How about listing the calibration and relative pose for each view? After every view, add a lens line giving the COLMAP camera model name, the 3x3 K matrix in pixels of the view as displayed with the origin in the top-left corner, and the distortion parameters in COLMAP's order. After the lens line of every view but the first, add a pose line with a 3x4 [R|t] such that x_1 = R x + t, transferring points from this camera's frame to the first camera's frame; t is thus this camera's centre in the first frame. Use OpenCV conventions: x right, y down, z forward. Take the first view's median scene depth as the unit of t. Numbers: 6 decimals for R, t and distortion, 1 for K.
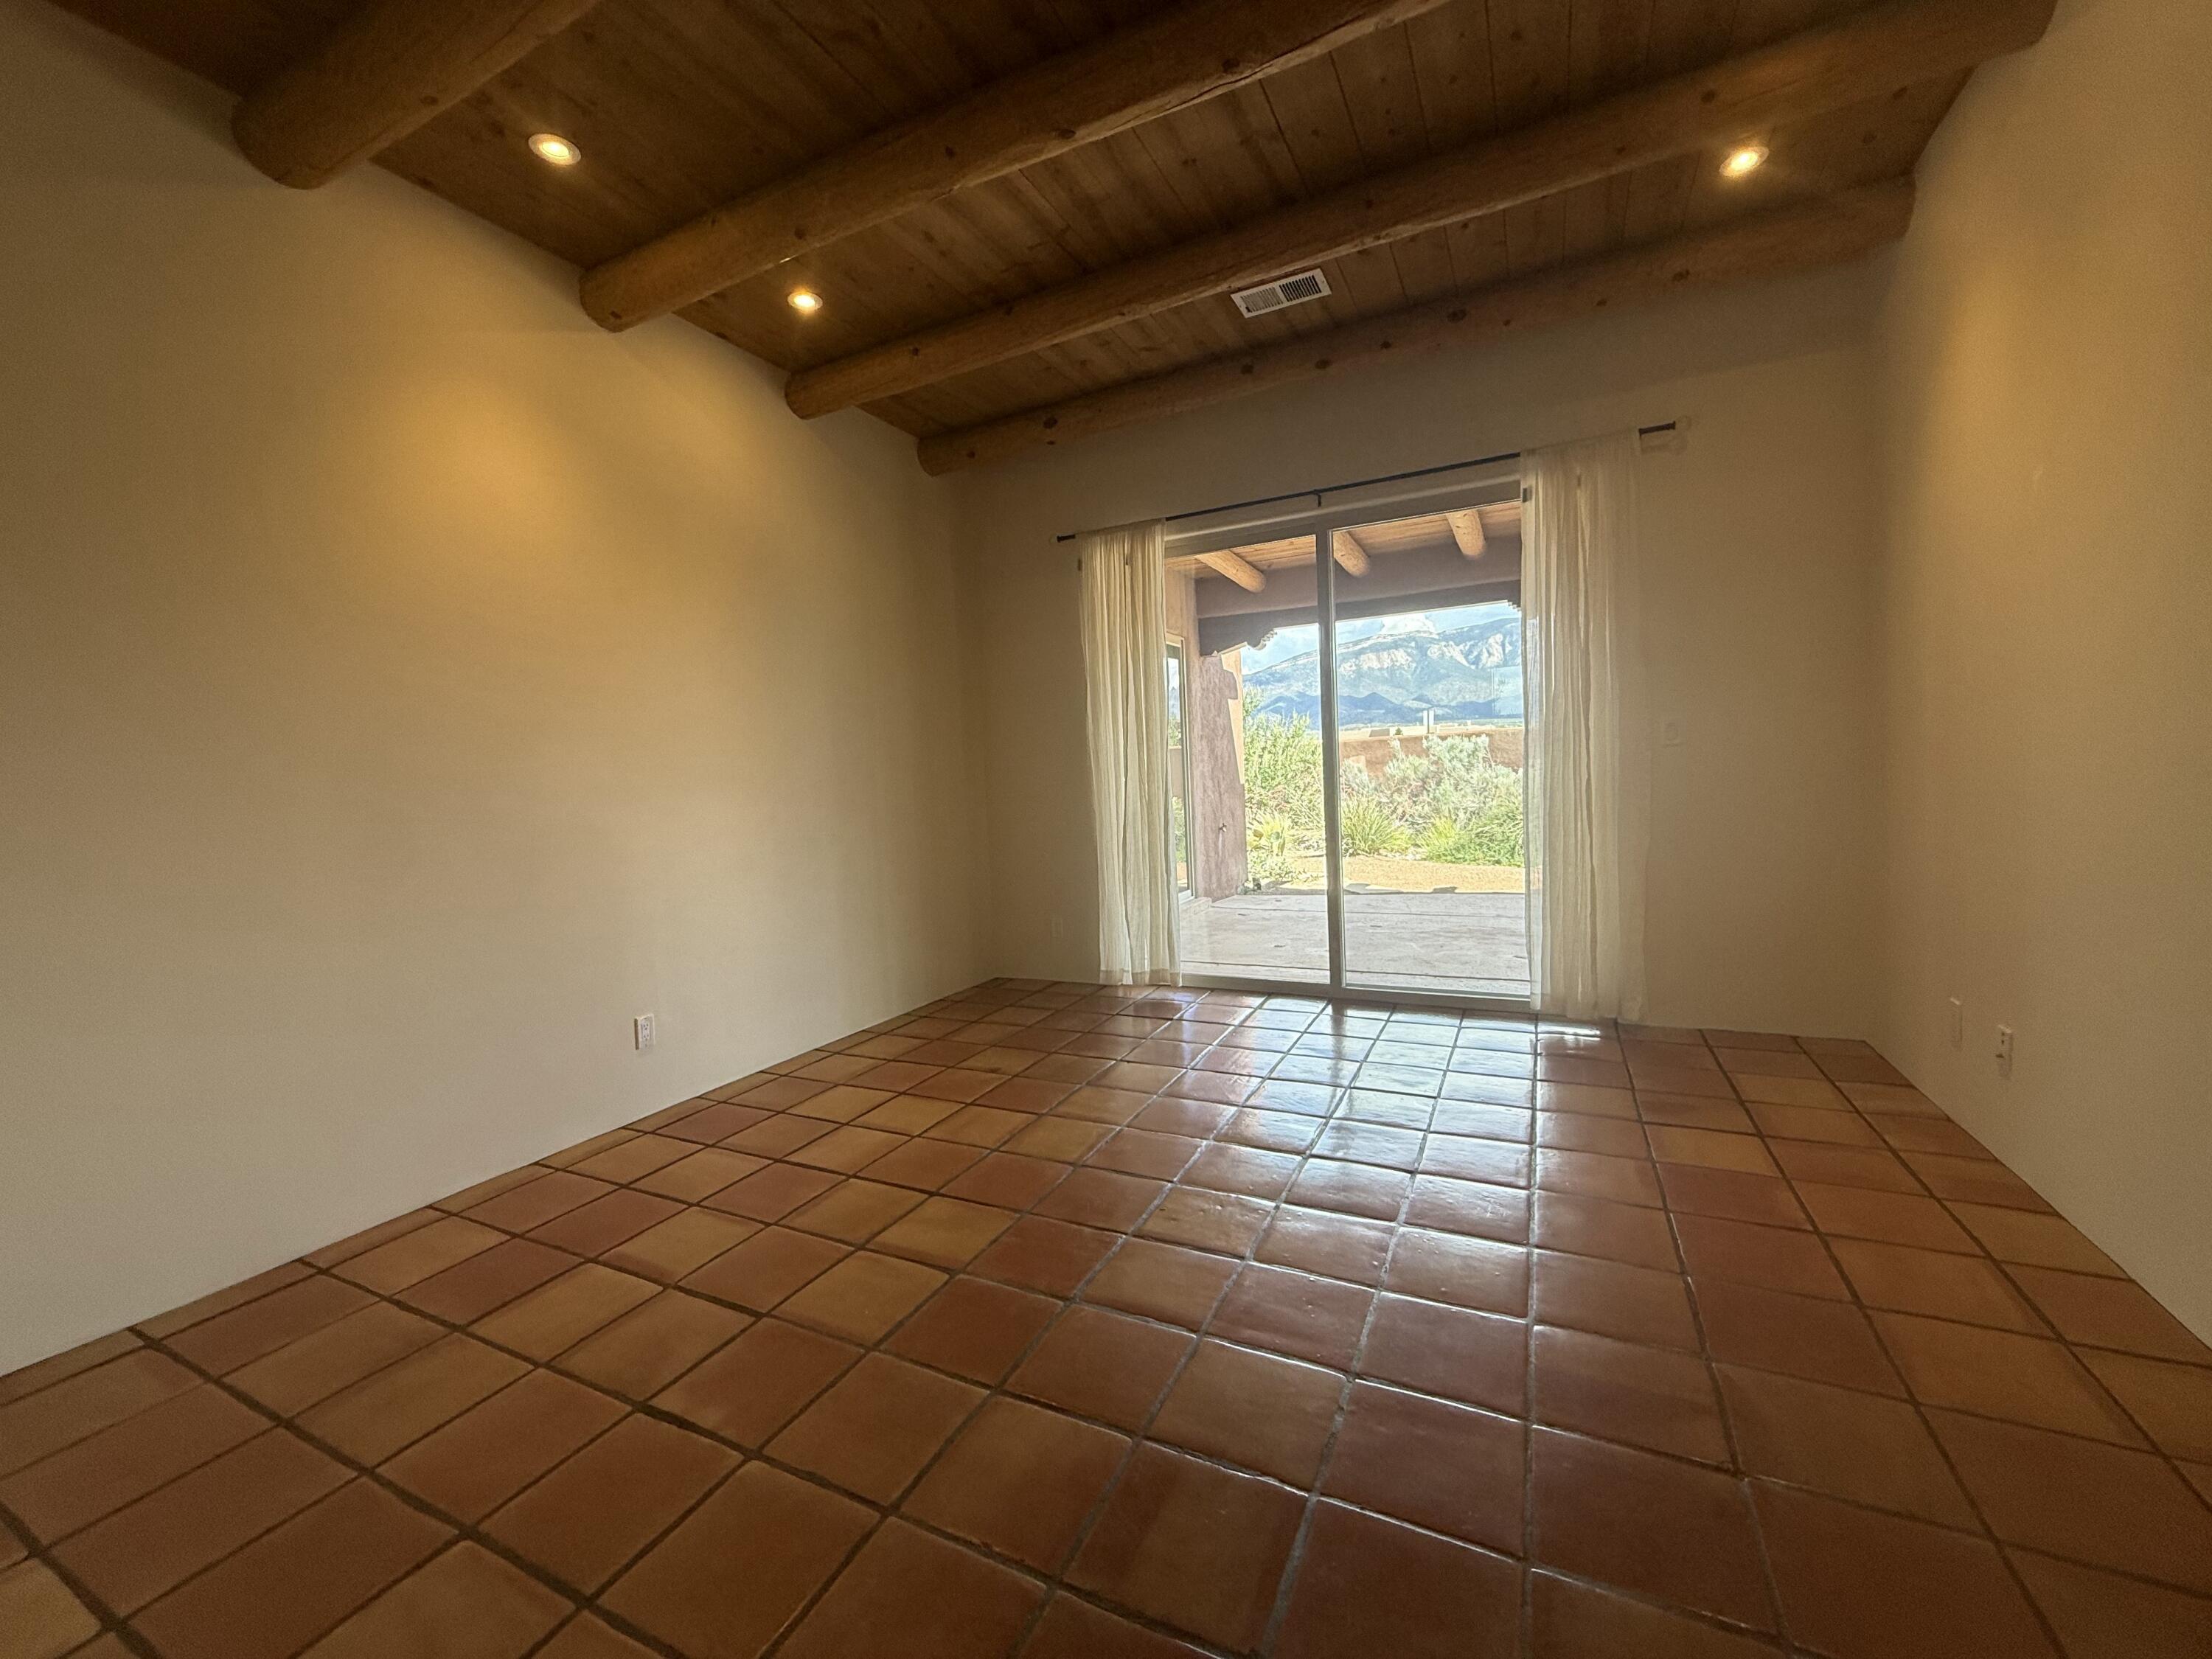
lens RADIAL K [[883.1, 0, 1097.6], [0, 883.1, 825.7], [0, 0, 1]] dist [-0.000284, 0.000421]
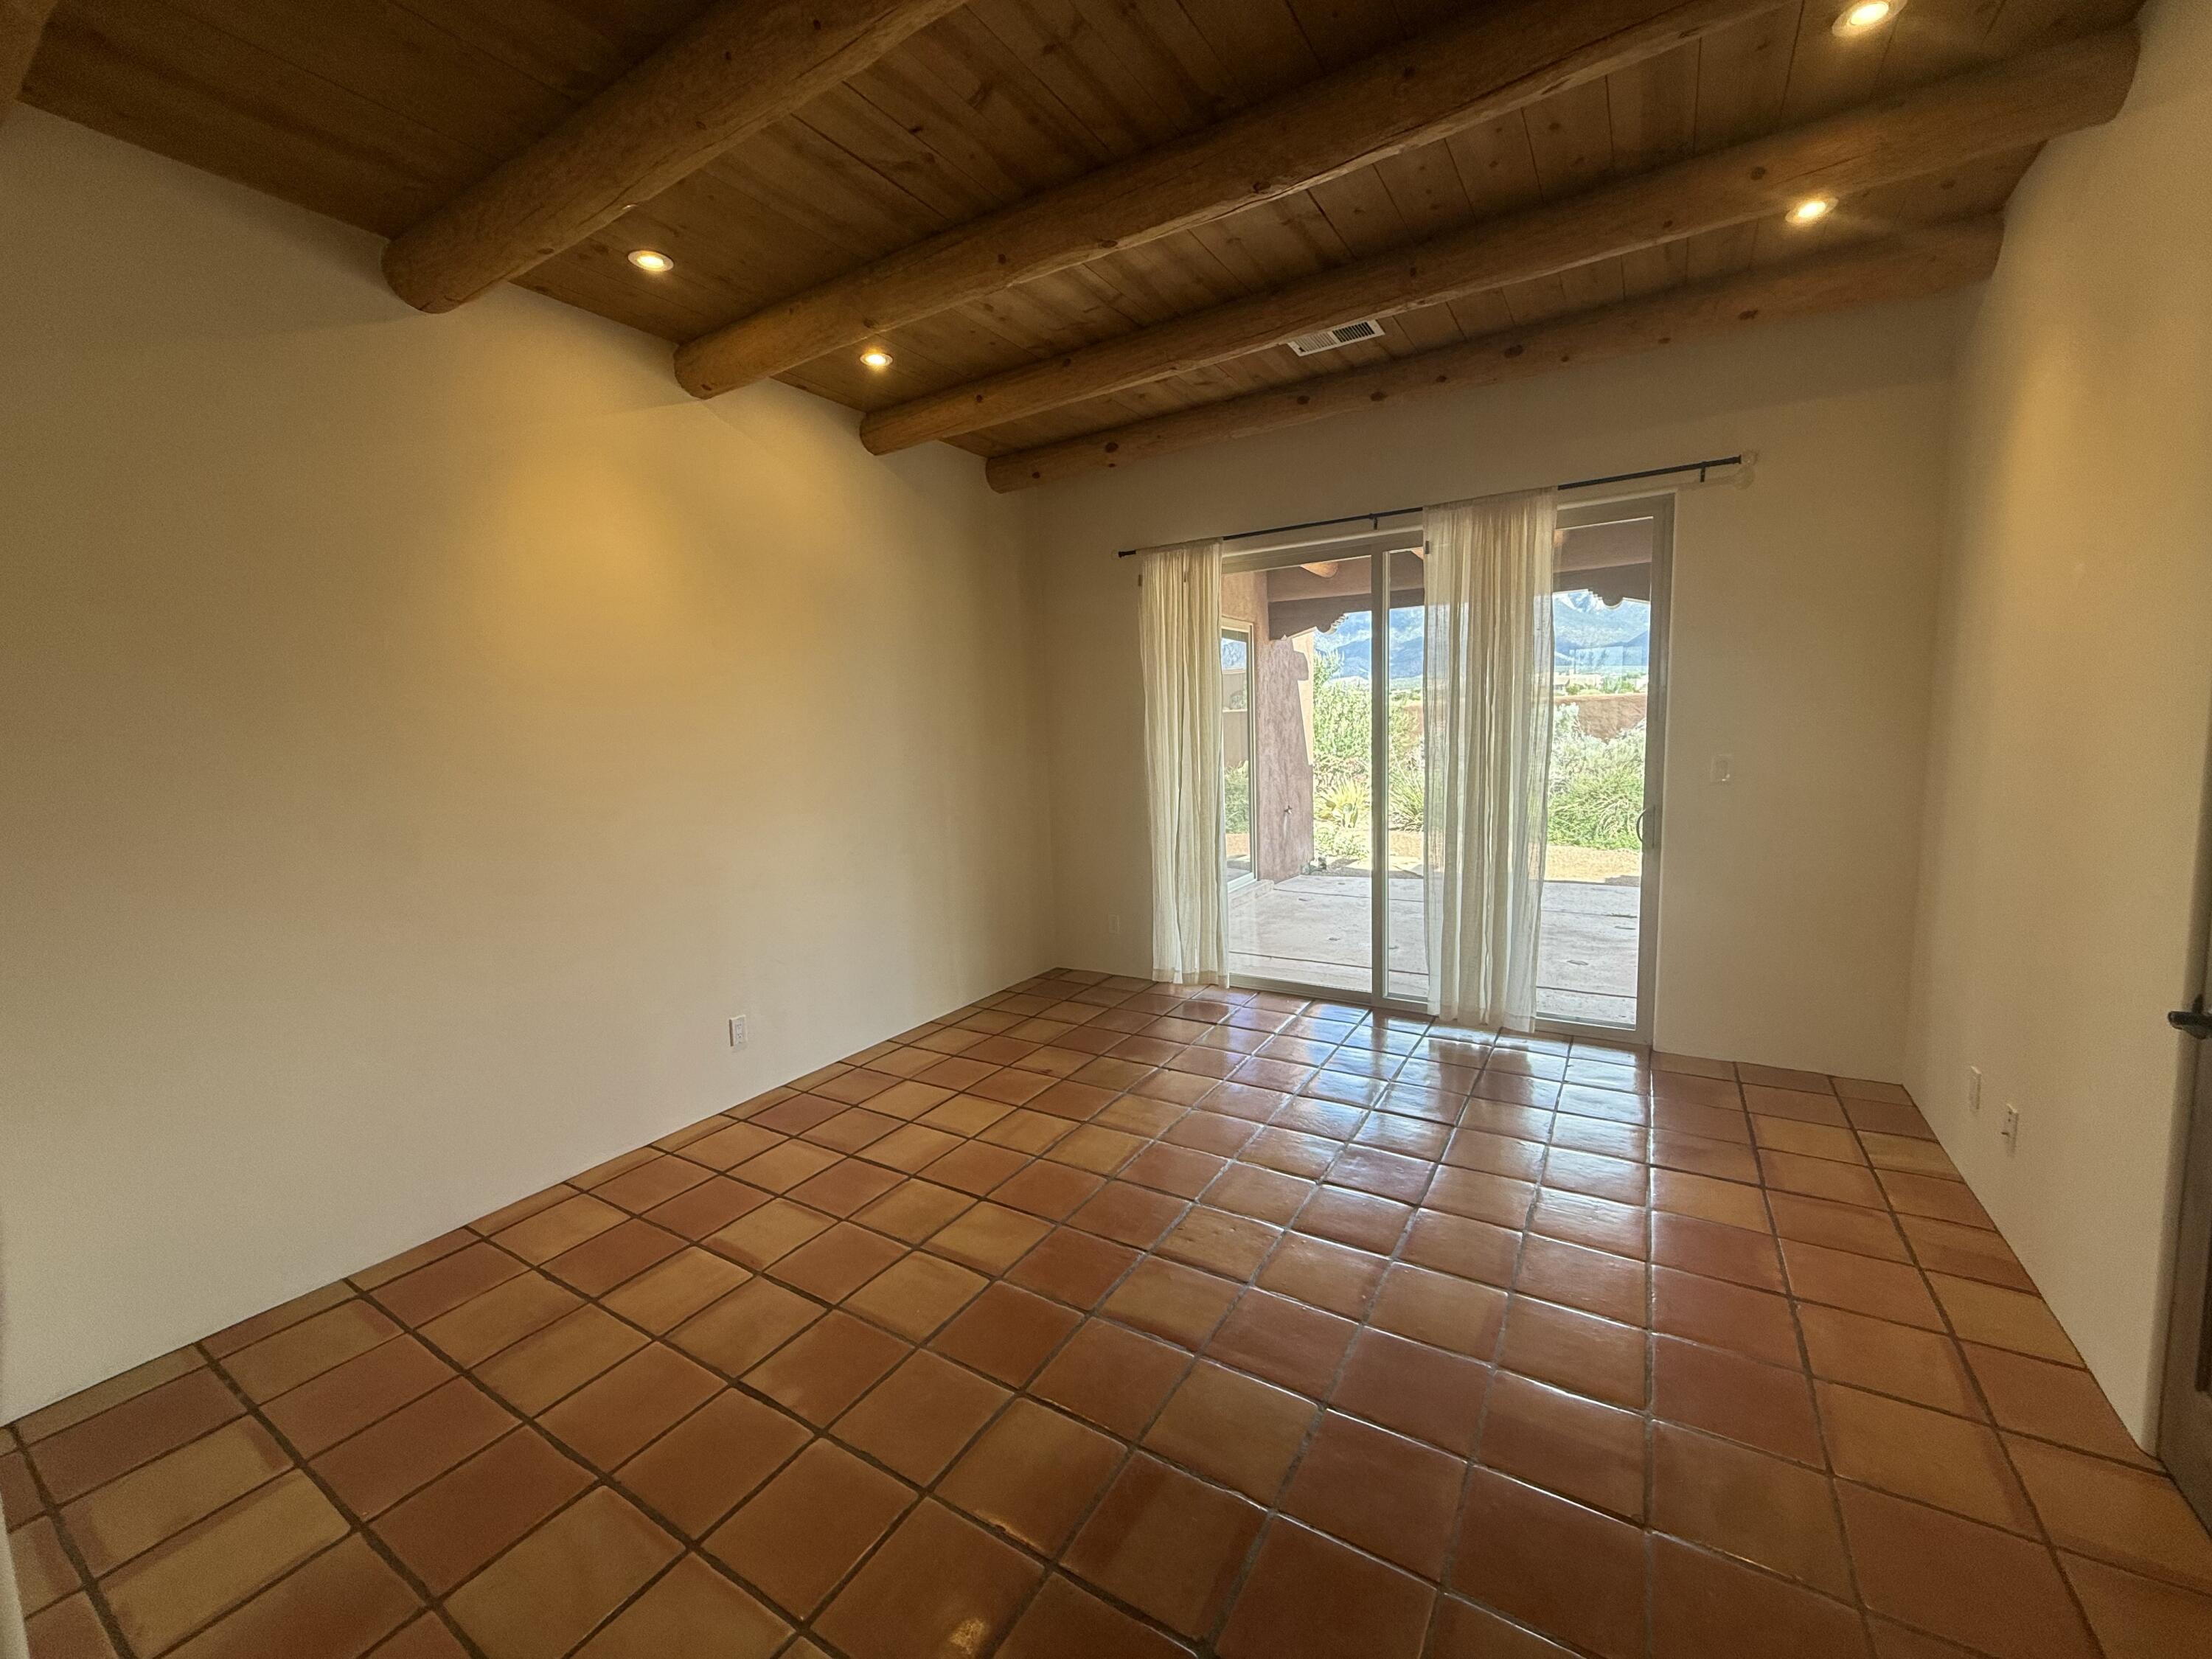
lens RADIAL K [[883.1, 0, 1097.6], [0, 883.1, 825.7], [0, 0, 1]] dist [-0.000284, 0.000421]
pose [[0.995760, 0.020905, -0.089584, 0.047368], [-0.015409, 0.997981, 0.061617, -0.117705], [0.090691, -0.059975, 0.994071, -0.077010]]
